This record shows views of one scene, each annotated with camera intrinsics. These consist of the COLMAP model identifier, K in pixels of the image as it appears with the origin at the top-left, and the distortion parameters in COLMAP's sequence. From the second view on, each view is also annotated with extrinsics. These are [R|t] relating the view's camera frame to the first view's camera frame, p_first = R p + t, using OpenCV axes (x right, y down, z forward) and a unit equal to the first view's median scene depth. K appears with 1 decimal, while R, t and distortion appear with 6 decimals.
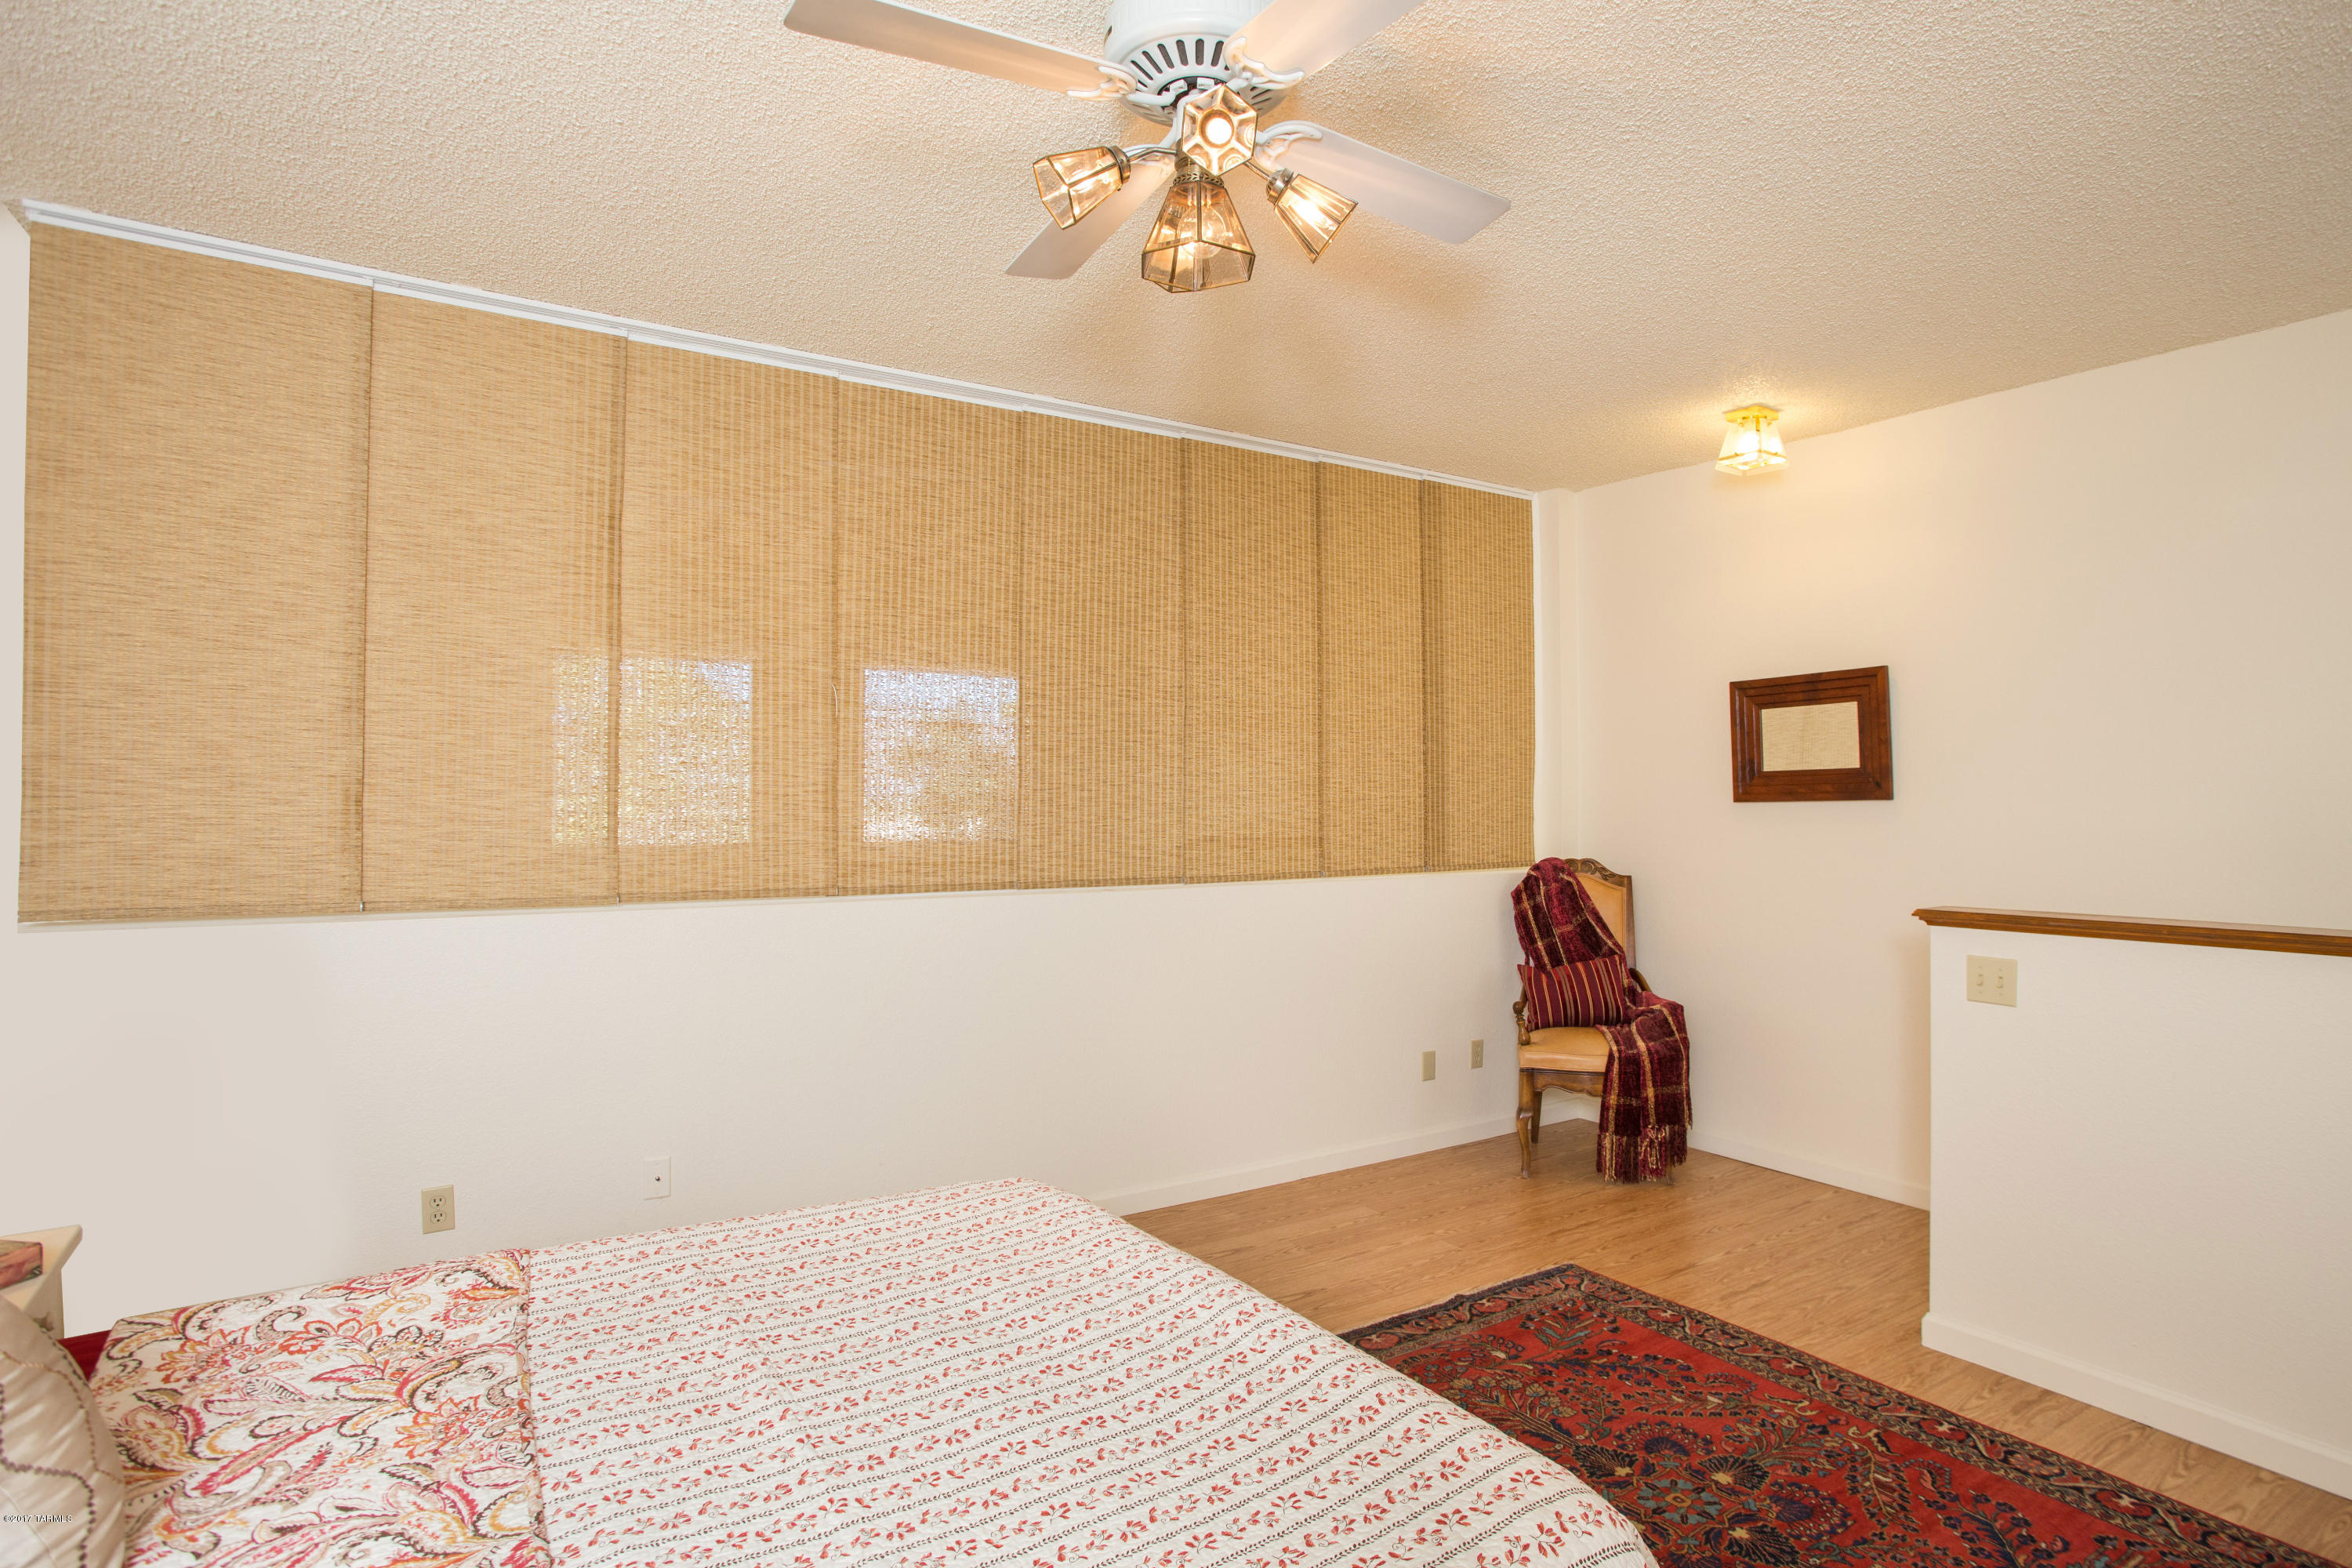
lens RADIAL K [[1263.4, 0, 1199.3], [0, 1263.4, 803.4], [0, 0, 1]] dist [-0.065369, 0.028300]
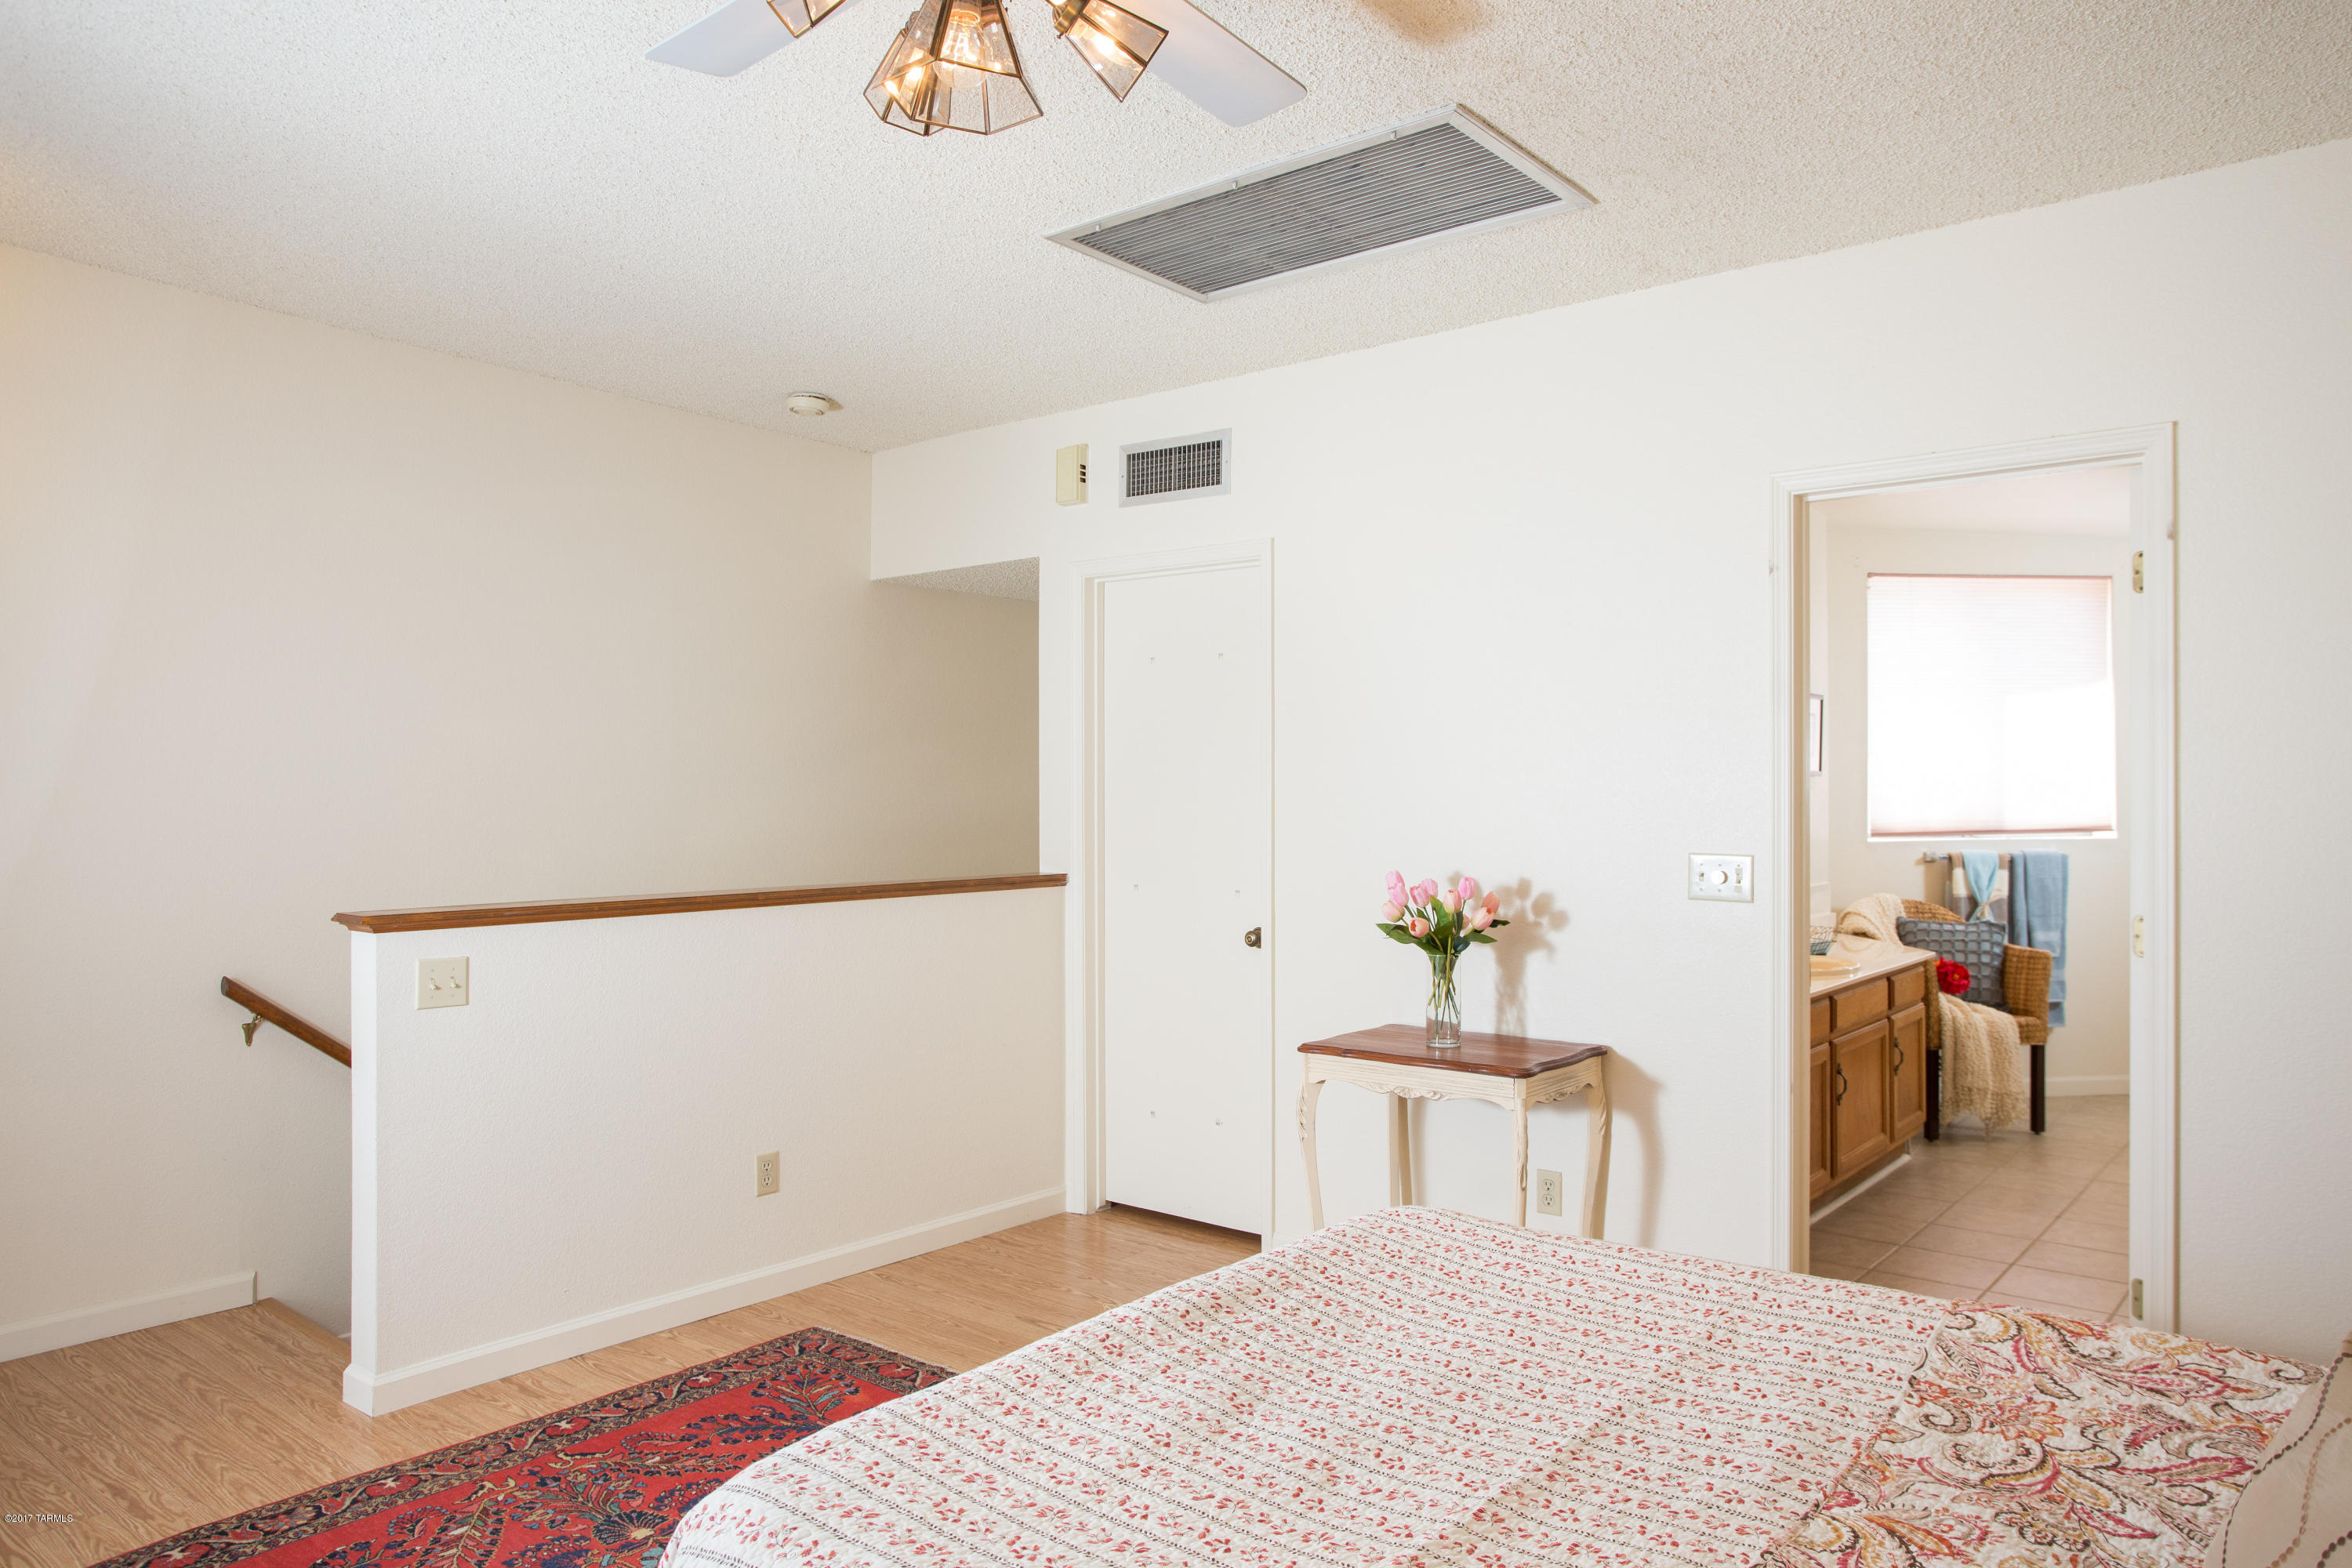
lens RADIAL K [[1587.2, 0, 1175.1], [0, 1587.2, 797.9], [0, 0, 1]] dist [-0.002125, -0.001102]
pose [[-0.439180, 0.011154, 0.898330, -1.270380], [-0.033721, 0.999014, -0.028890, 0.036403], [-0.897766, -0.042981, -0.438370, 1.889108]]
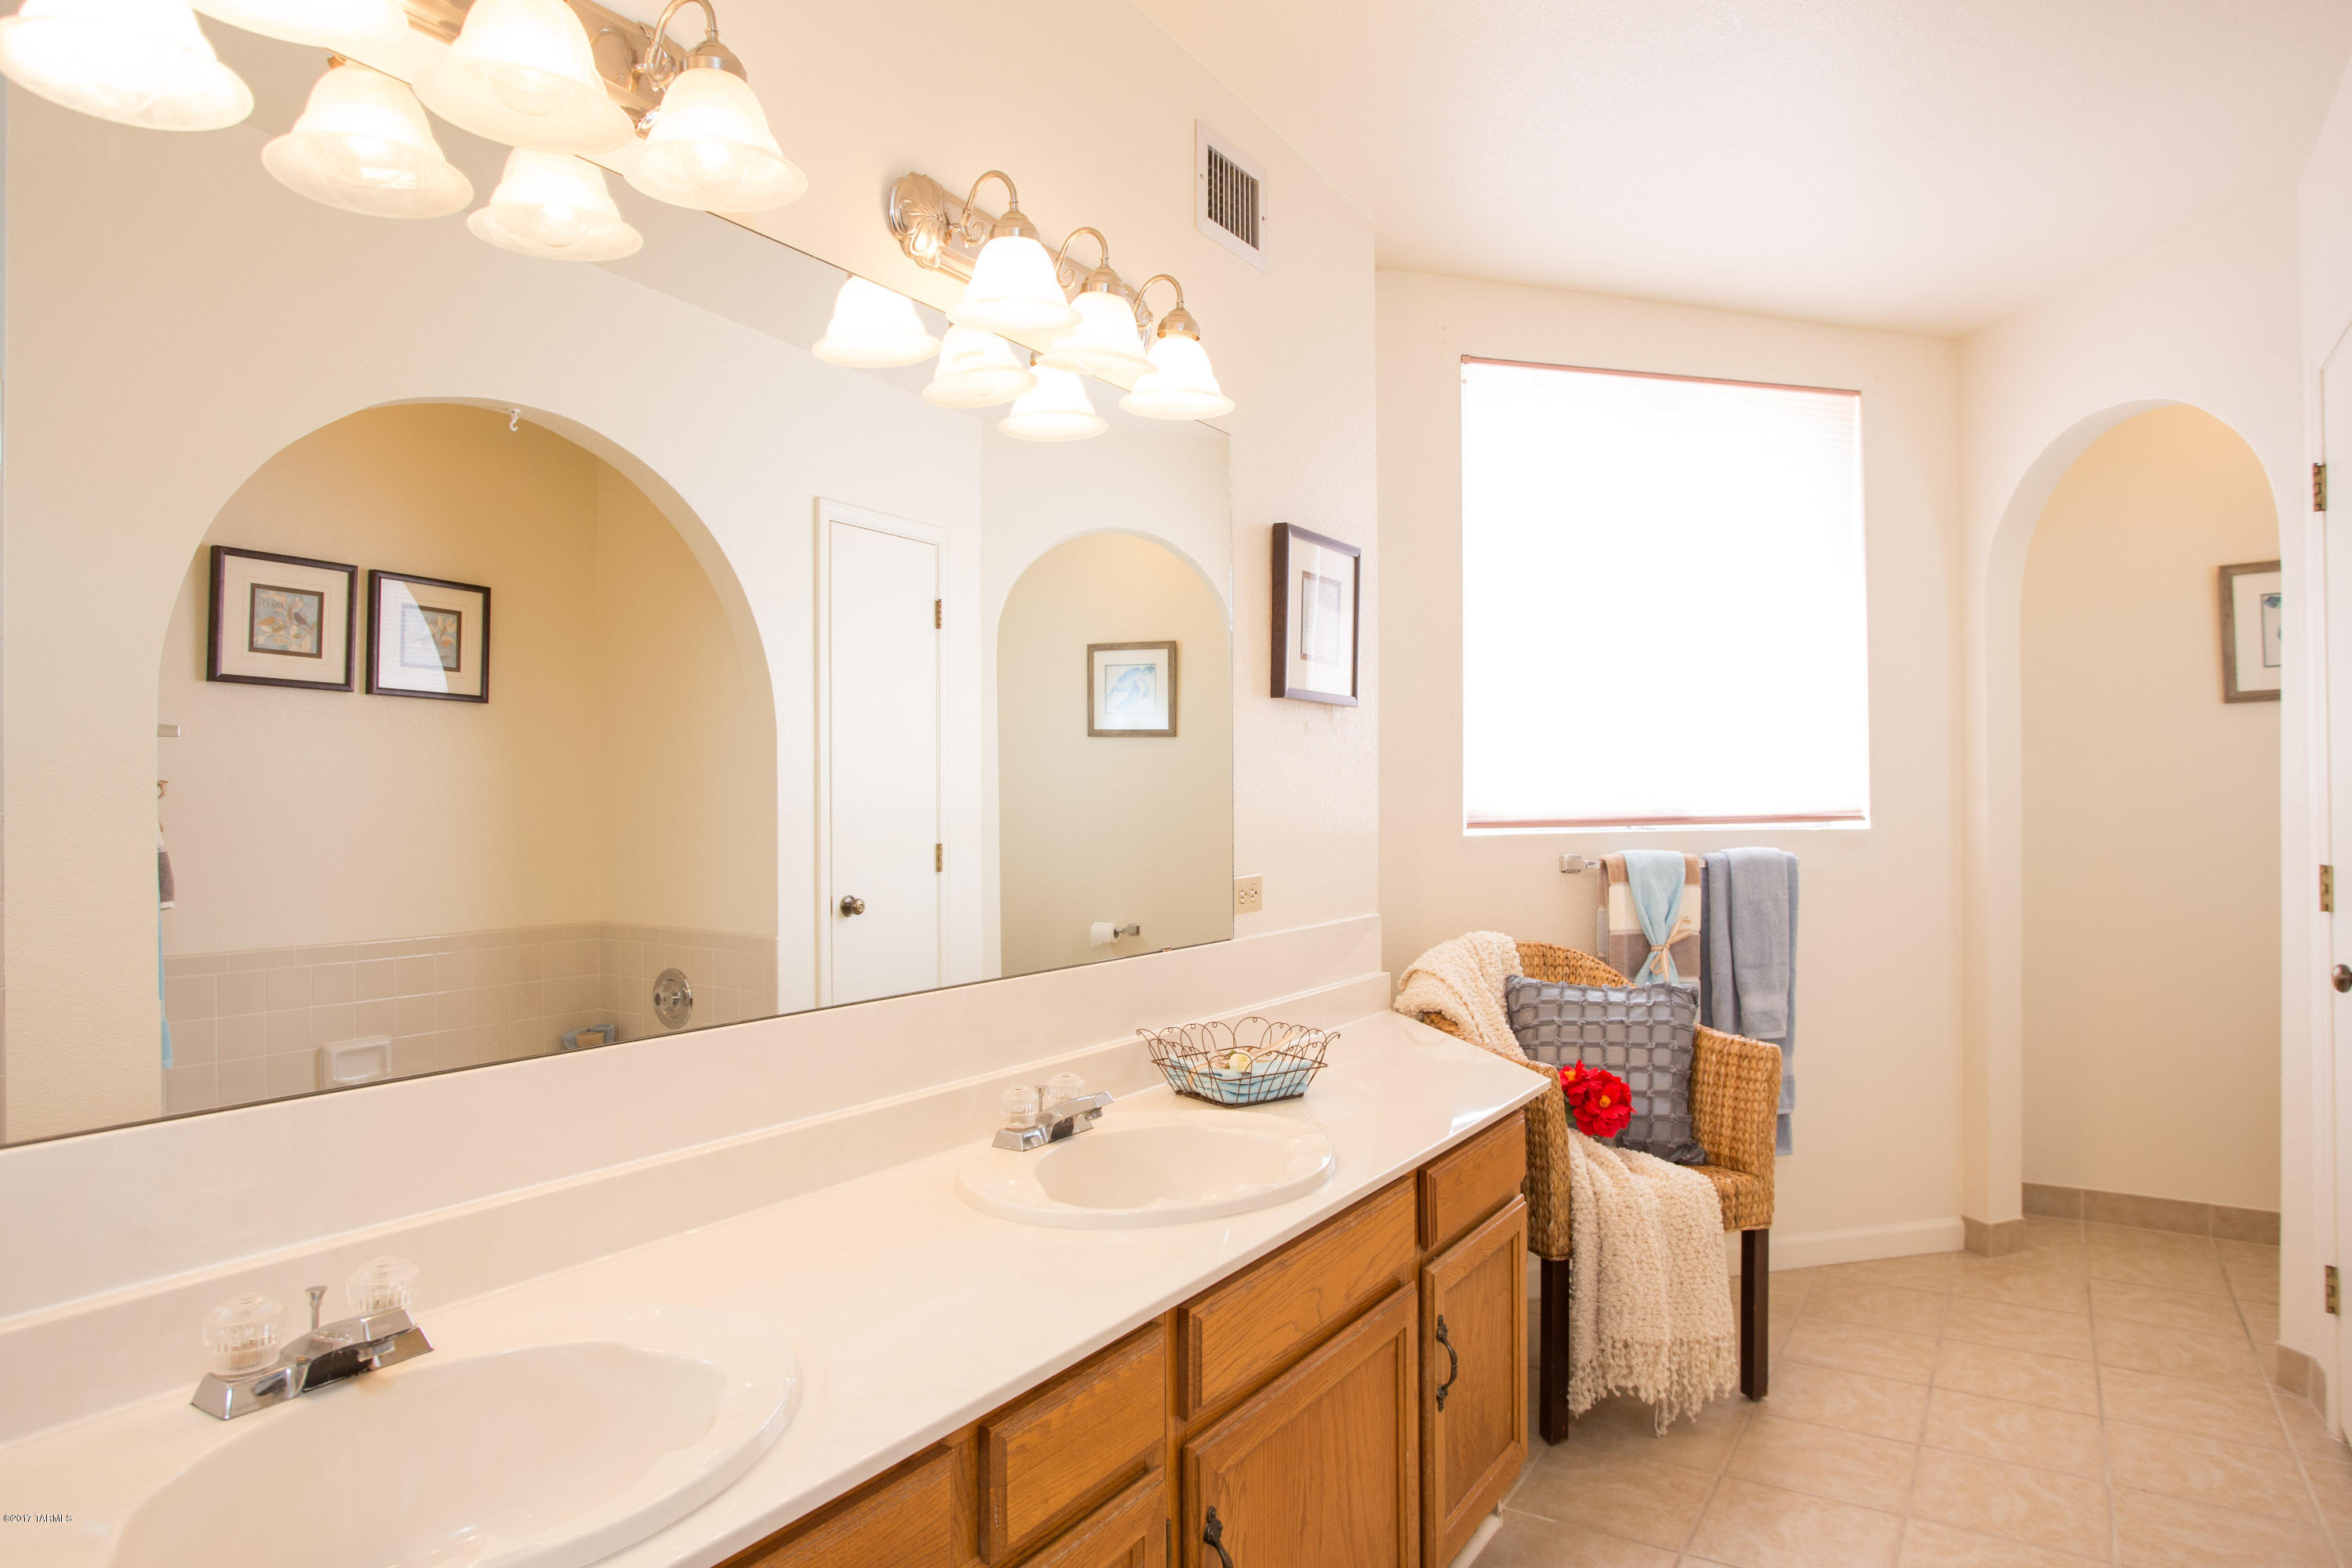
lens RADIAL K [[1470.3, 0, 1176.0], [0, 1470.3, 784.0], [0, 0, 1]] dist [-0.000330, 0.002448]
pose [[-0.557792, 0.014900, 0.829847, -0.881882], [-0.029421, 0.998855, -0.037711, 0.021774], [-0.829459, -0.045450, -0.556715, 1.355255]]
